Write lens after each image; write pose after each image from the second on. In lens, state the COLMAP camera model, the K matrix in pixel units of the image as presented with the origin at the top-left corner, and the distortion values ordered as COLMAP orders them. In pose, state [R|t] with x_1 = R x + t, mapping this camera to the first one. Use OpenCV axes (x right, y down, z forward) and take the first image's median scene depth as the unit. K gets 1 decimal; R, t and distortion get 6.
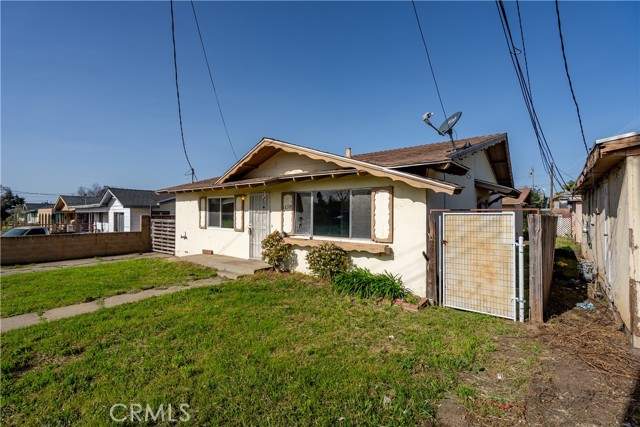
lens RADIAL K [[292.4, 0, 317.2], [0, 292.4, 212.8], [0, 0, 1]] dist [0.034518, 0.001949]
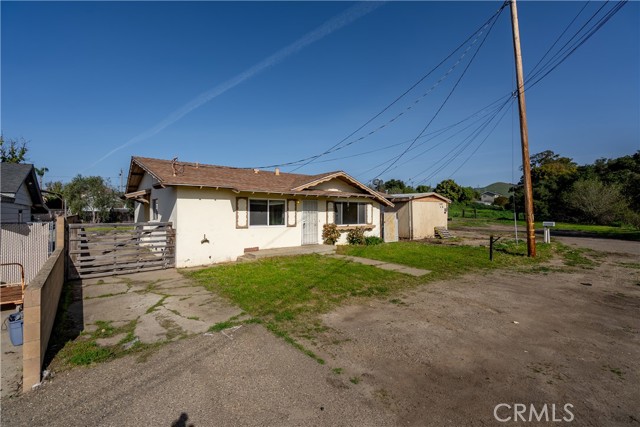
lens RADIAL K [[292.4, 0, 321.9], [0, 292.4, 214.5], [0, 0, 1]] dist [0.034518, 0.001949]
pose [[0.175885, -0.002654, 0.984407, -1.840730], [0.002239, 0.999995, 0.002296, 0.006791], [-0.984408, 0.001801, 0.175890, 0.753770]]
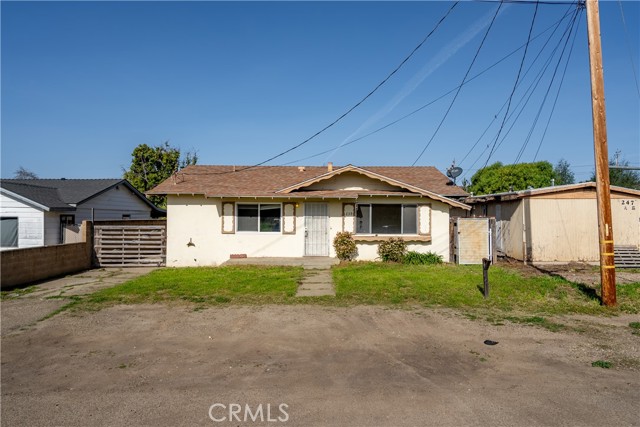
lens RADIAL K [[427.0, 0, 321.4], [0, 427.0, 213.4], [0, 0, 1]] dist [0.051042, 0.000270]
pose [[0.753008, 0.003936, 0.658000, -1.519702], [-0.003795, 0.999991, -0.001638, -0.018441], [-0.658001, -0.001264, 0.753016, -0.414822]]
